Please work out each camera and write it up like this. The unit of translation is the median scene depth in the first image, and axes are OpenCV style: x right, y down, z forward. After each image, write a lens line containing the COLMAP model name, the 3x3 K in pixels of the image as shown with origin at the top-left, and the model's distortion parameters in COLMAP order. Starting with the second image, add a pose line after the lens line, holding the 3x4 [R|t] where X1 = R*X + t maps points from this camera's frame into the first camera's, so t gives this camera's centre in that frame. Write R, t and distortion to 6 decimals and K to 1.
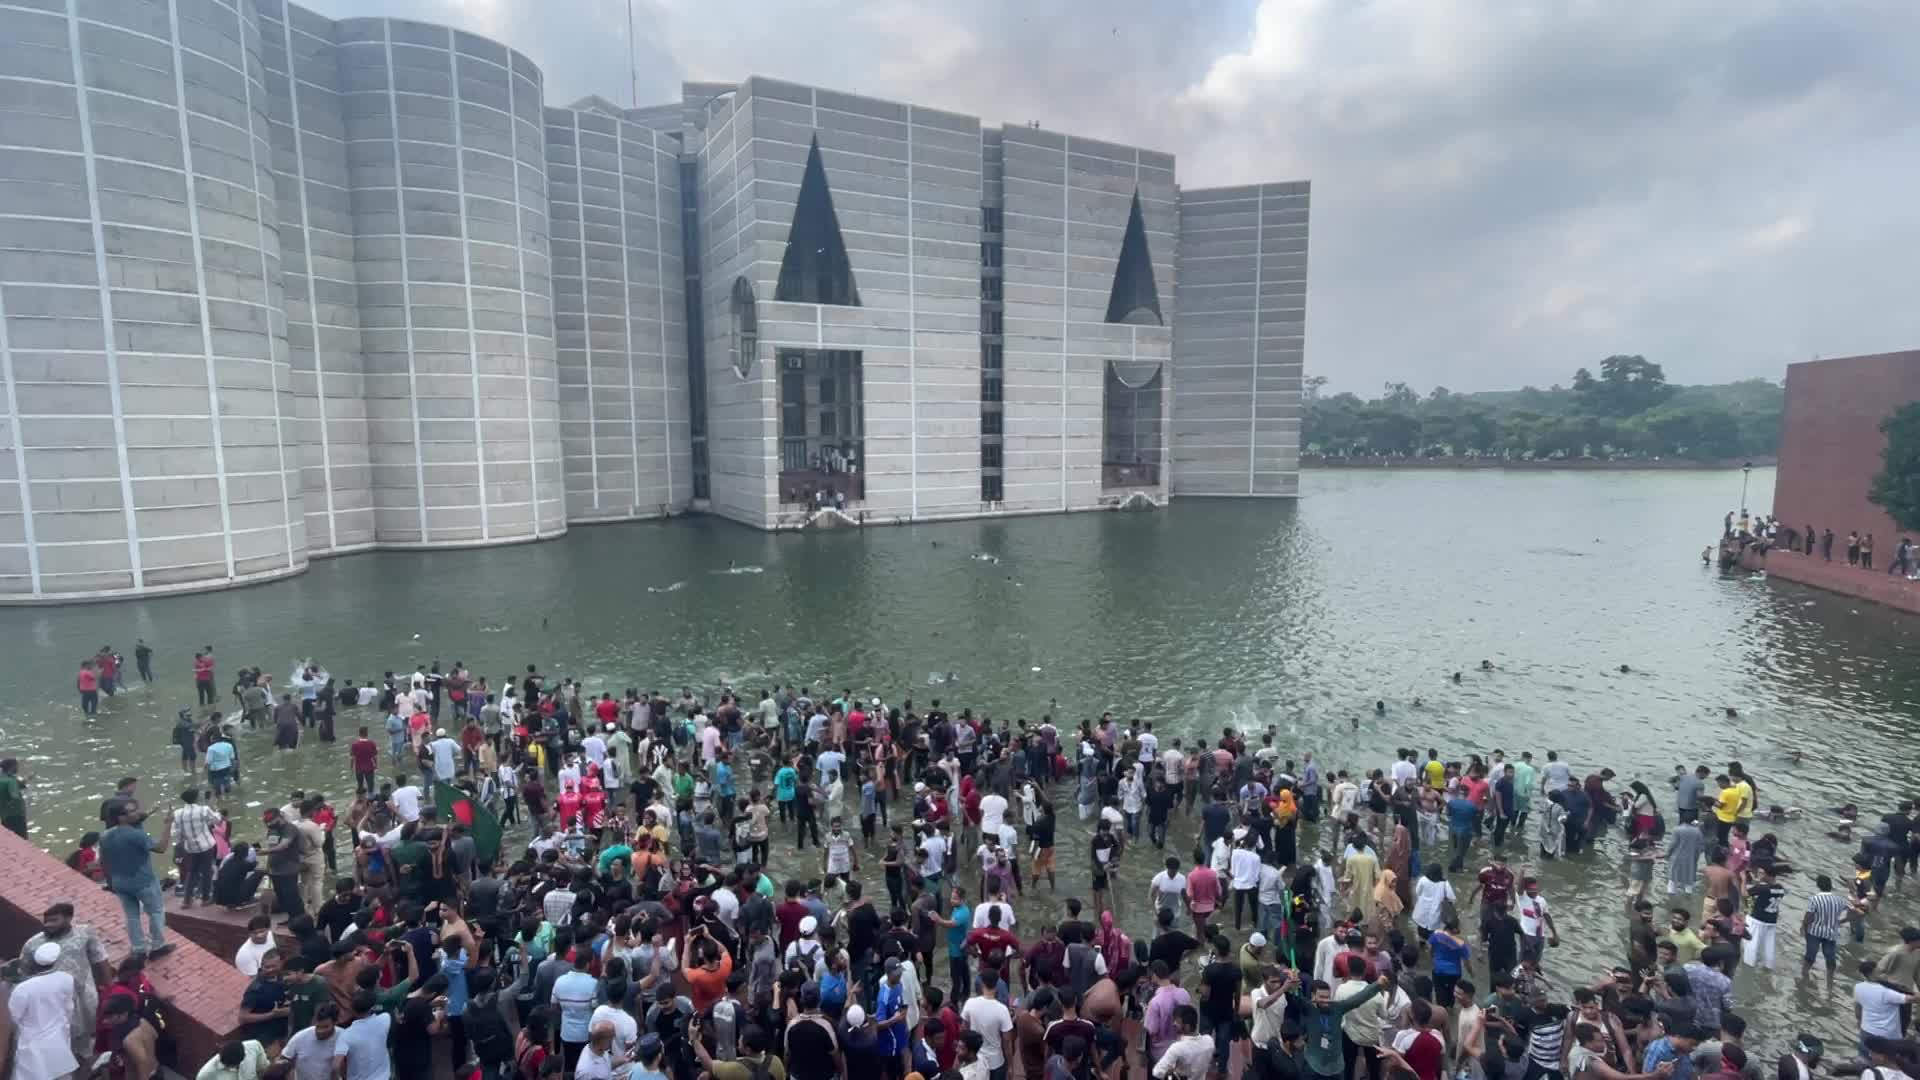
lens RADIAL K [[922.0, 0, 960.0], [0, 922.0, 540.0], [0, 0, 1]] dist [0.002484, 0.000914]
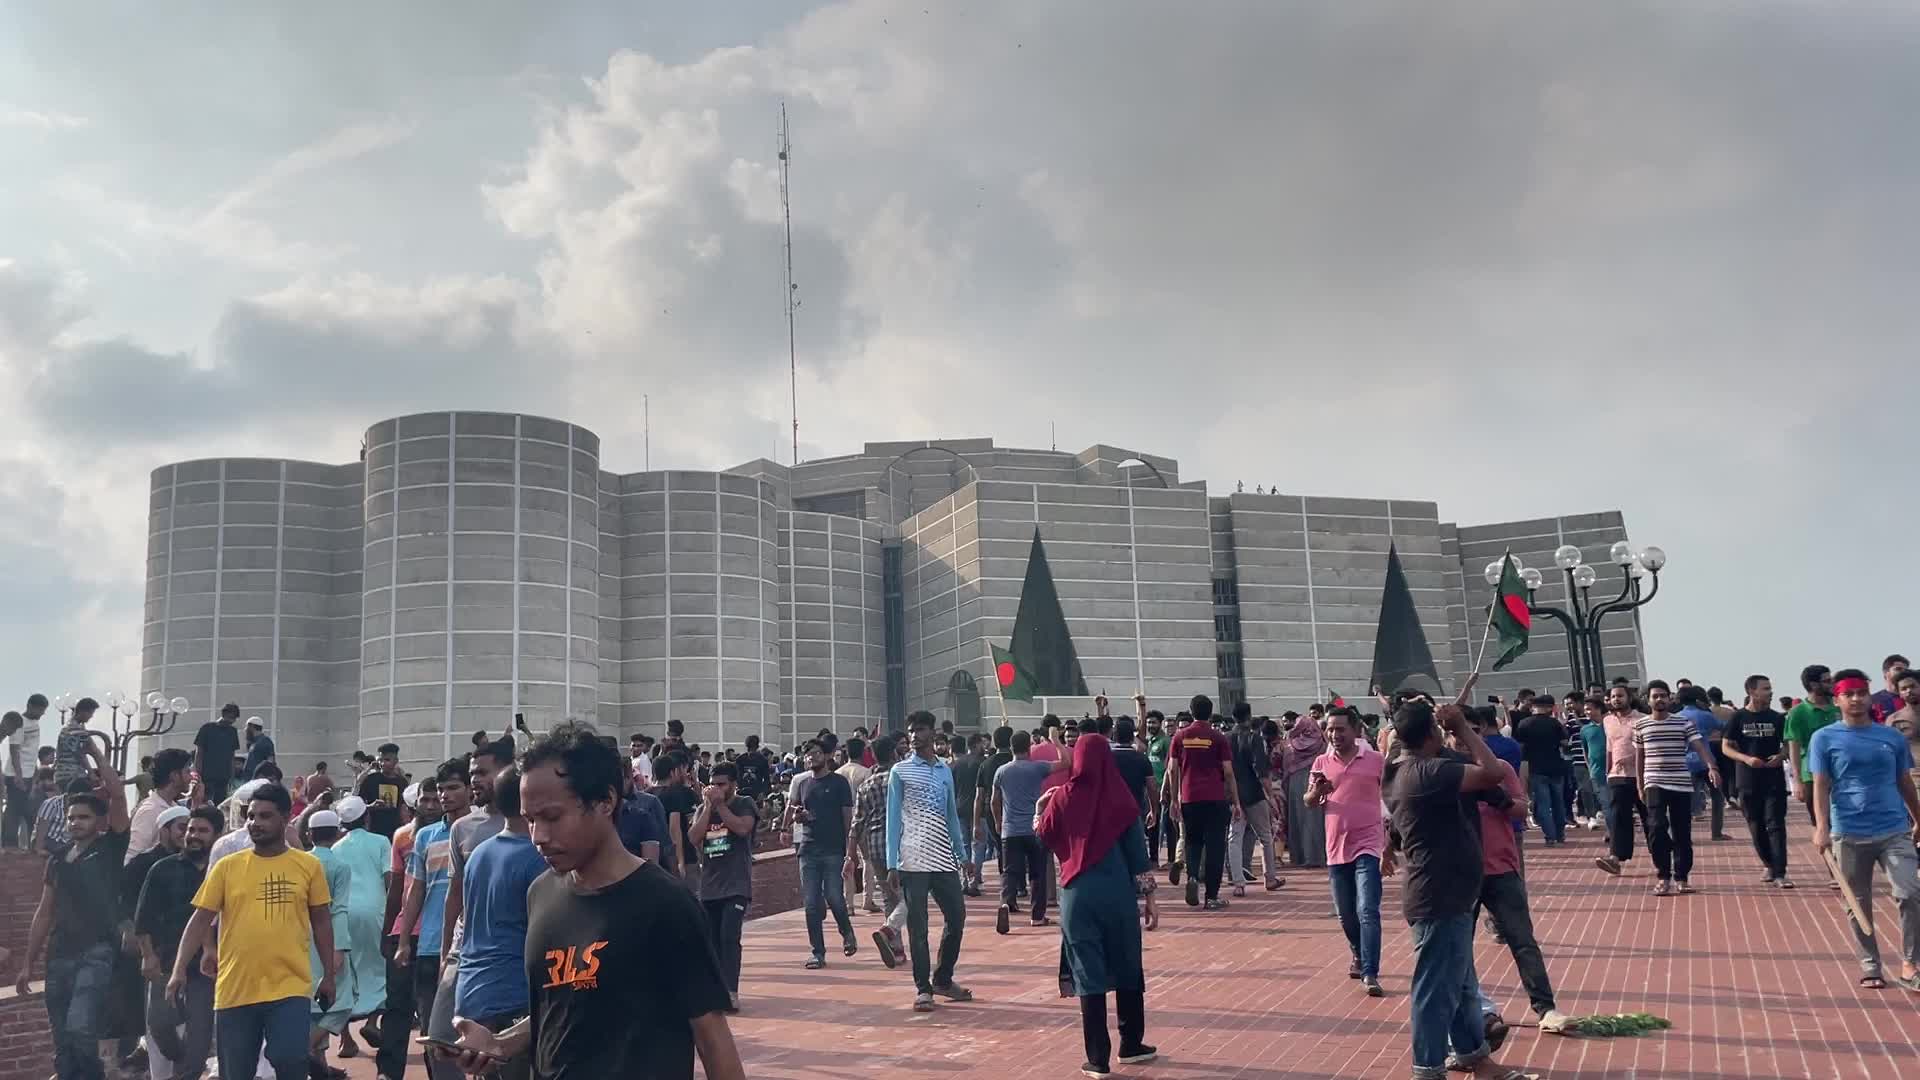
lens RADIAL K [[1635.7, 0, 960.0], [0, 1635.7, 540.0], [0, 0, 1]] dist [0.127738, -0.198106]
pose [[0.989250, -0.055014, -0.135495, -0.001943], [0.012484, 0.954928, -0.296574, 0.080547], [0.145703, 0.291694, 0.945349, -0.586998]]
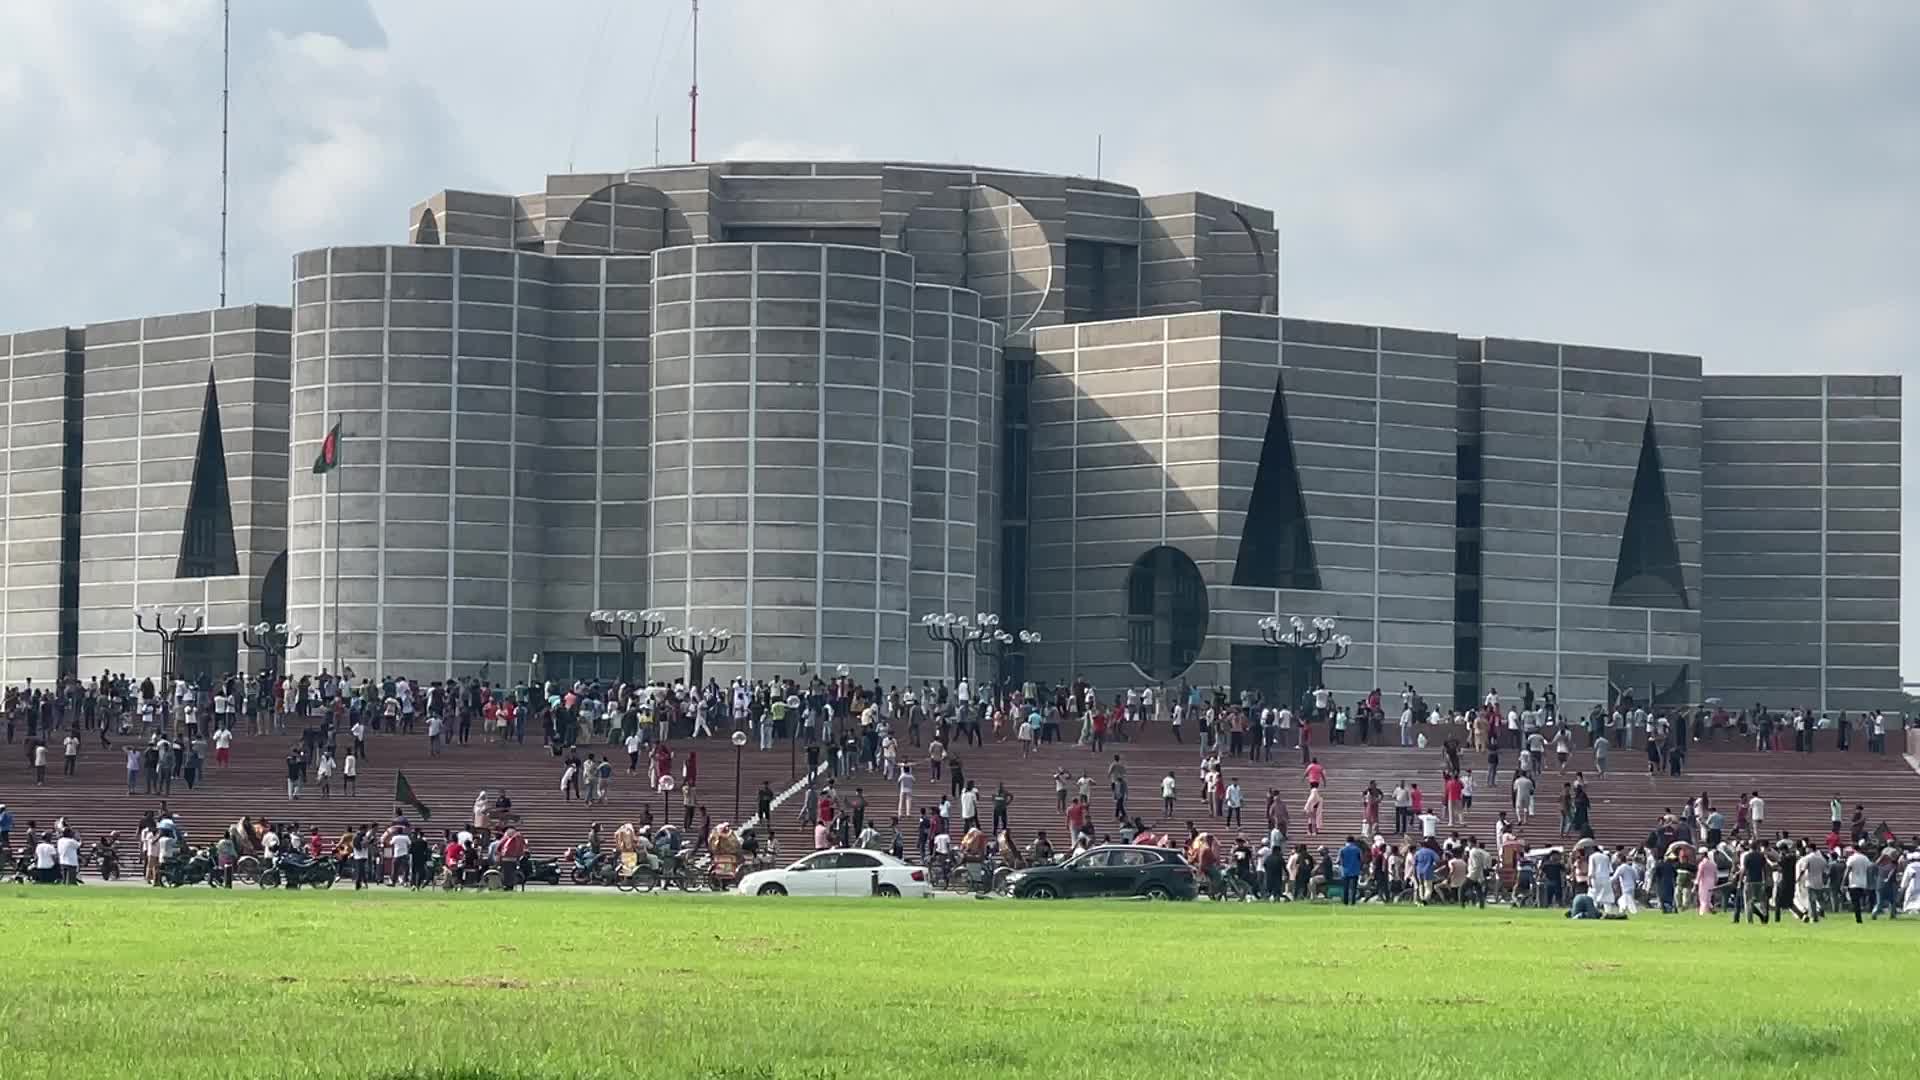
lens RADIAL K [[4674.8, 0, 960.0], [0, 4674.8, 540.0], [0, 0, 1]] dist [0.068575, 0.628476]
pose [[0.989240, 0.030691, 0.143049, -0.869406], [-0.005100, 0.984390, -0.175926, 0.346876], [-0.146215, 0.173303, 0.973954, -2.453692]]
